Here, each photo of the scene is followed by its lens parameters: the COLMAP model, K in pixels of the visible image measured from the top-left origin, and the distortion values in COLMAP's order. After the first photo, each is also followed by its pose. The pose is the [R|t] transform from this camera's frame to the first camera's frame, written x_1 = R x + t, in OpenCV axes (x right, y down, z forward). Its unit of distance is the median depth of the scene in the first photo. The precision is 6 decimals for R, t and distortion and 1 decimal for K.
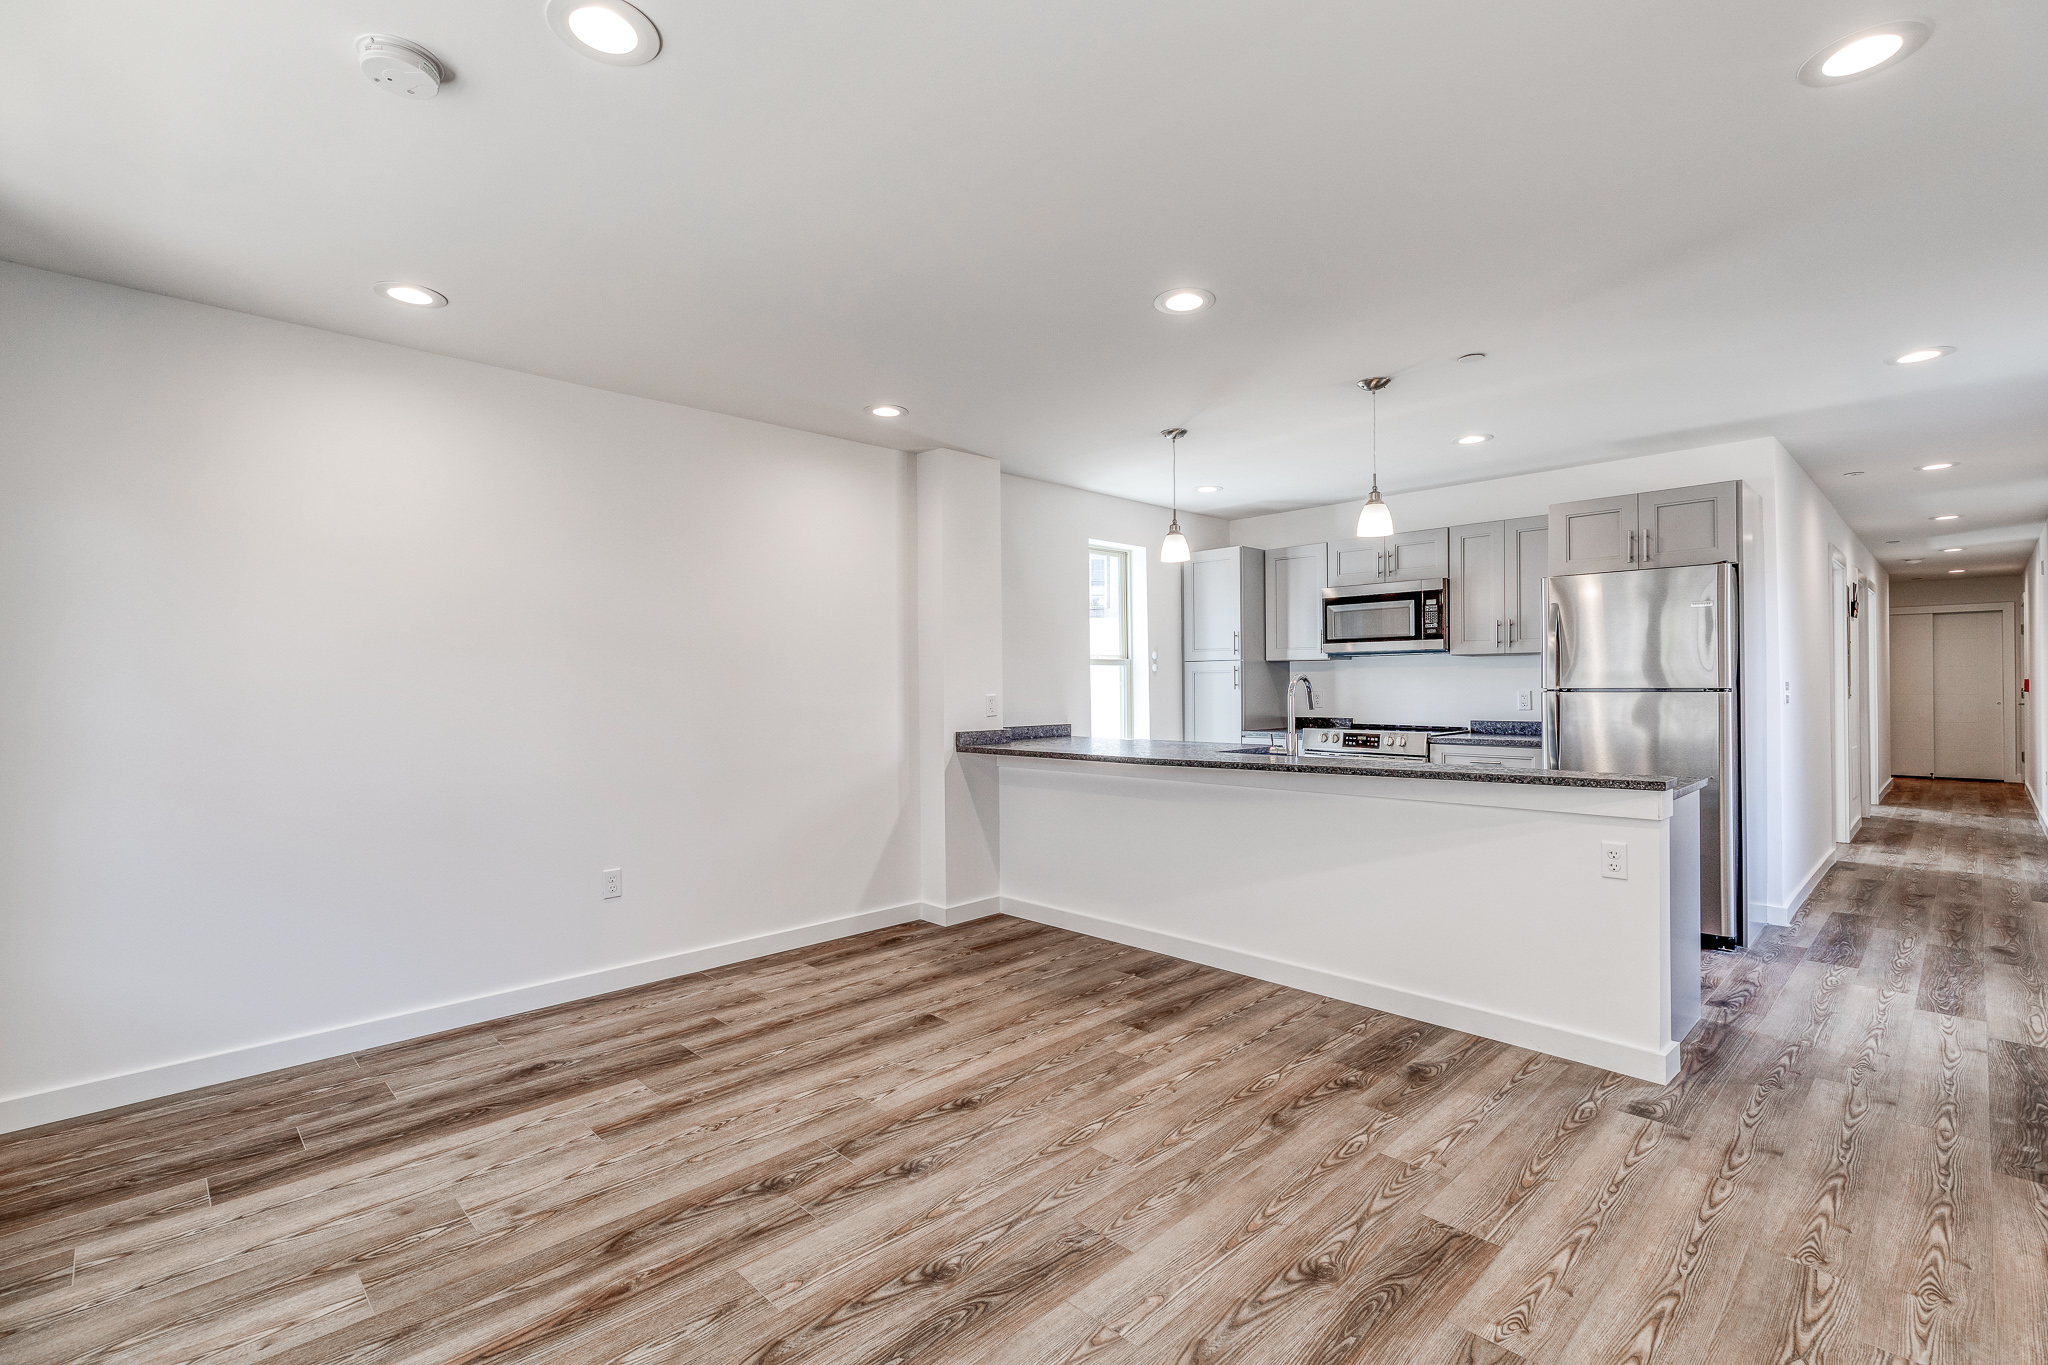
lens RADIAL K [[923.9, 0, 1038.3], [0, 923.9, 684.9], [0, 0, 1]] dist [0.007599, -0.002057]
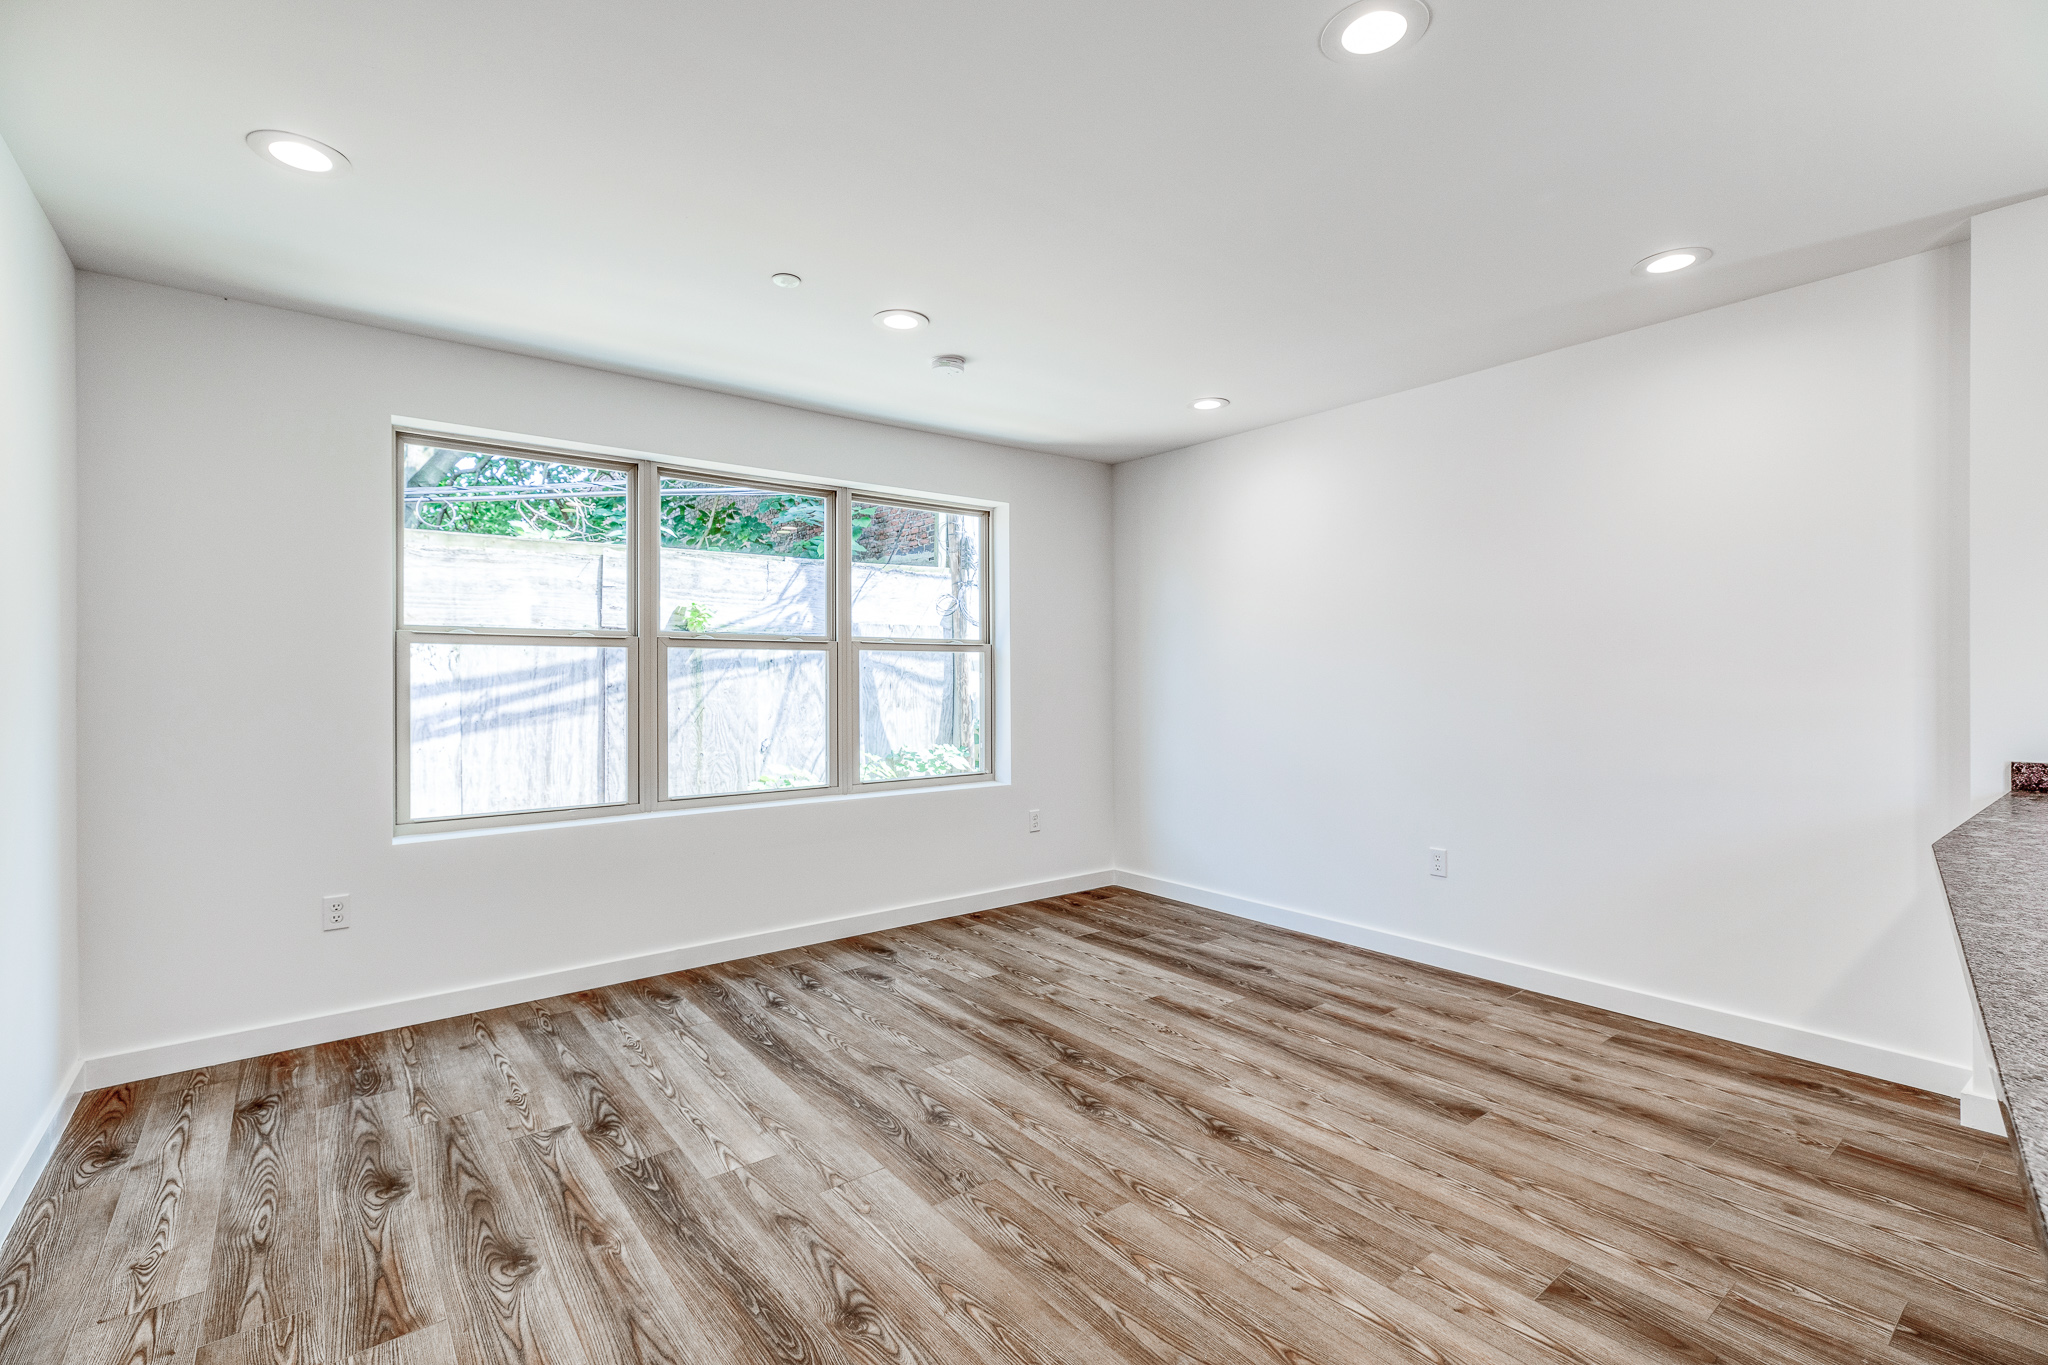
lens RADIAL K [[923.9, 0, 1016.0], [0, 923.9, 670.5], [0, 0, 1]] dist [0.007599, -0.002057]
pose [[-0.122754, 0.004288, -0.992428, 0.603398], [0.005995, 0.999976, 0.003579, -0.005038], [0.992419, -0.005511, -0.122777, 0.645524]]
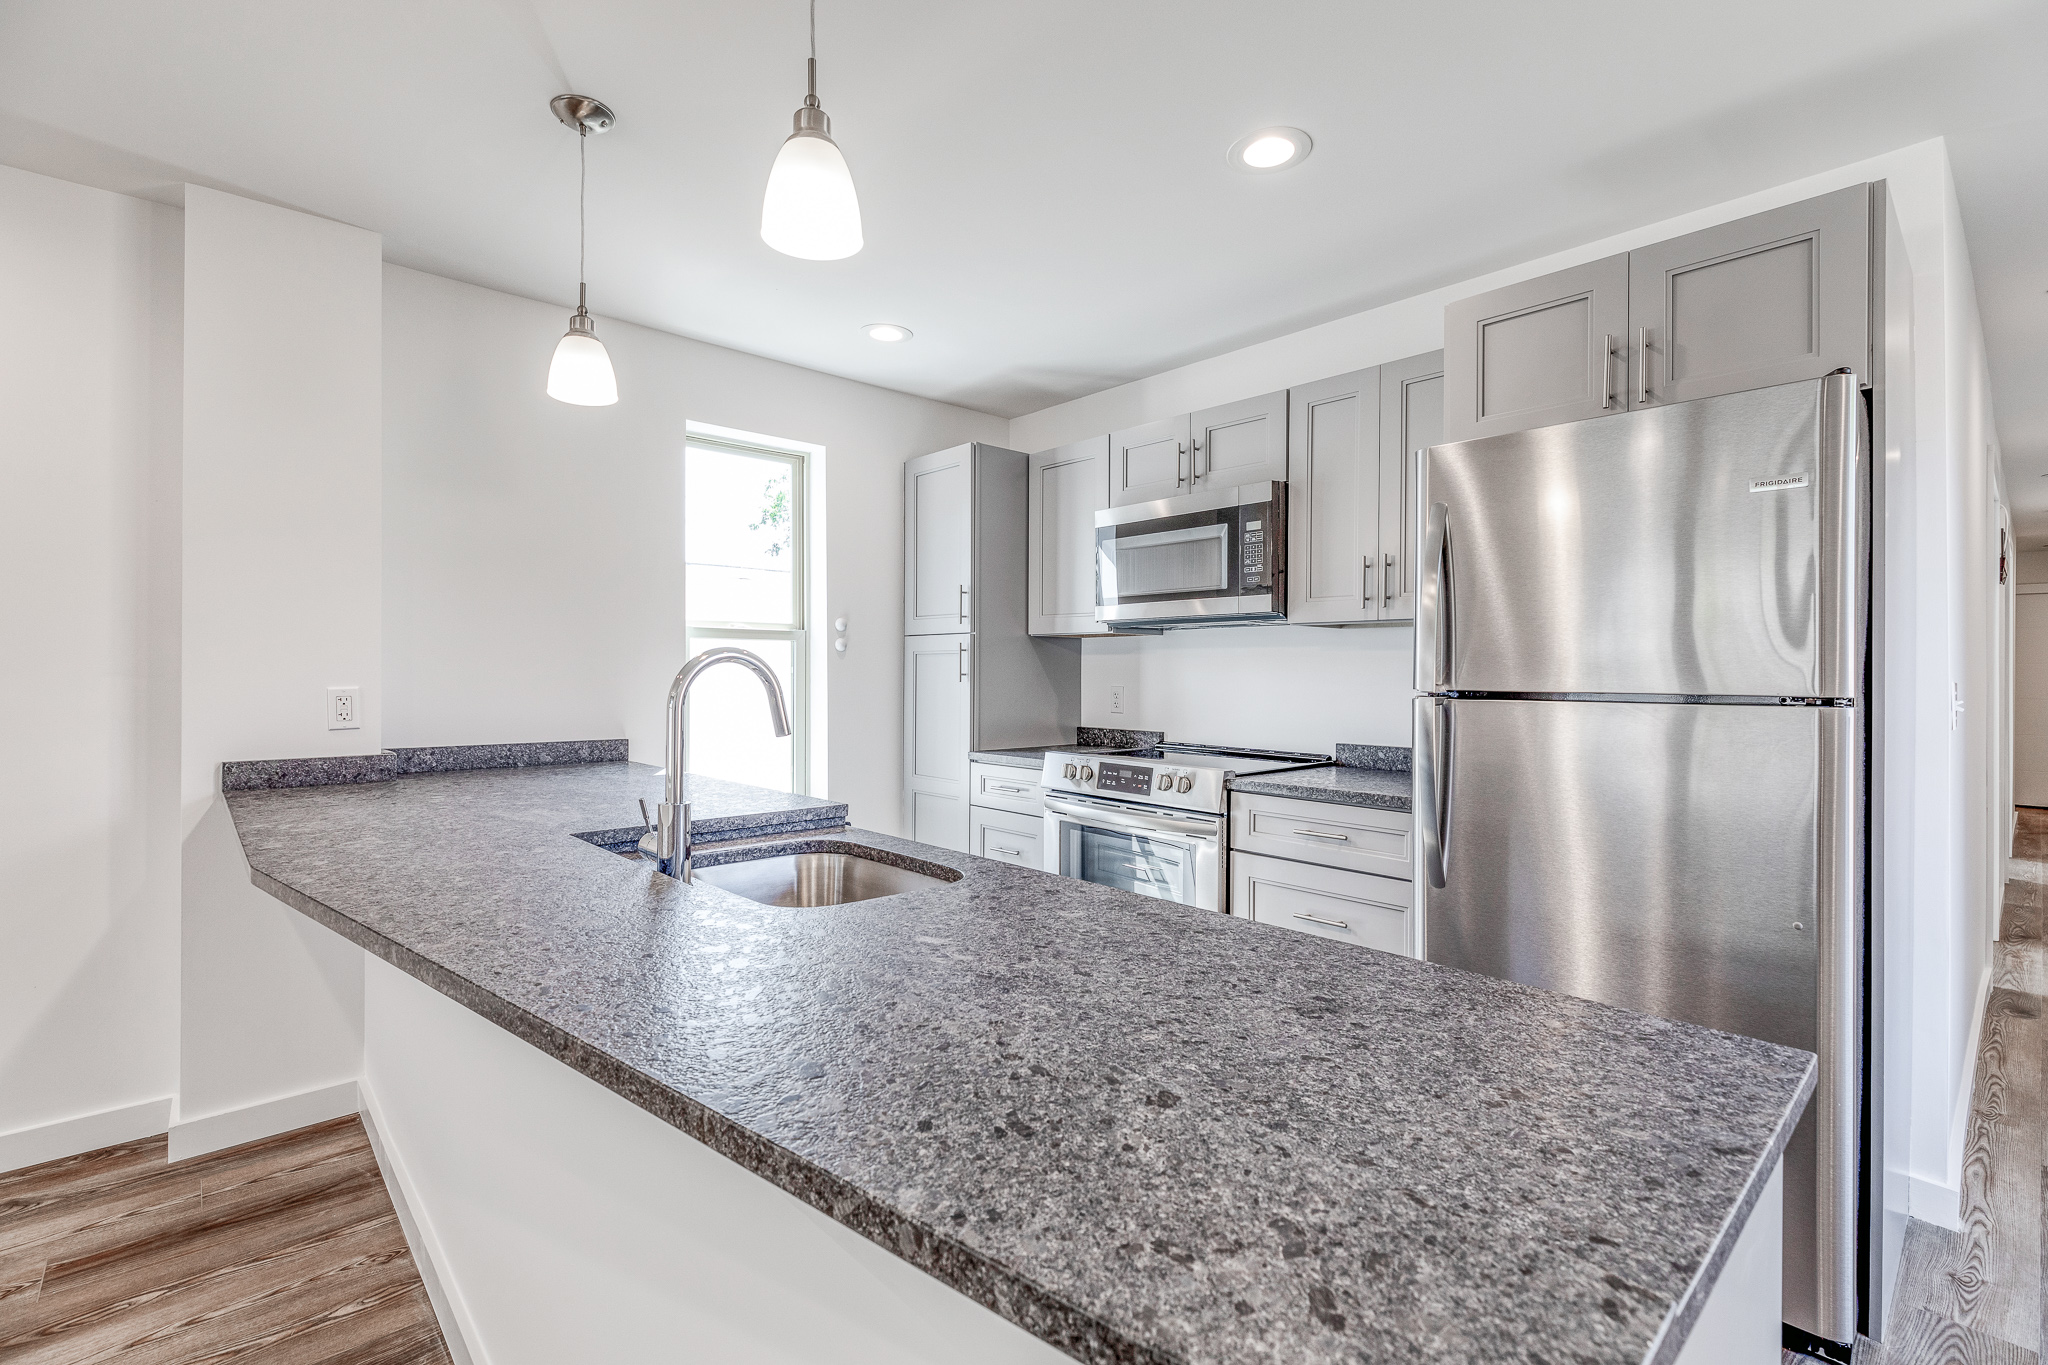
lens RADIAL K [[923.9, 0, 1023.0], [0, 923.9, 667.9], [0, 0, 1]] dist [0.007599, -0.002057]
pose [[0.999025, 0.012597, -0.042312, 0.448997], [-0.012732, 0.999915, -0.002922, -0.004274], [0.042272, 0.003458, 0.999100, 0.646465]]
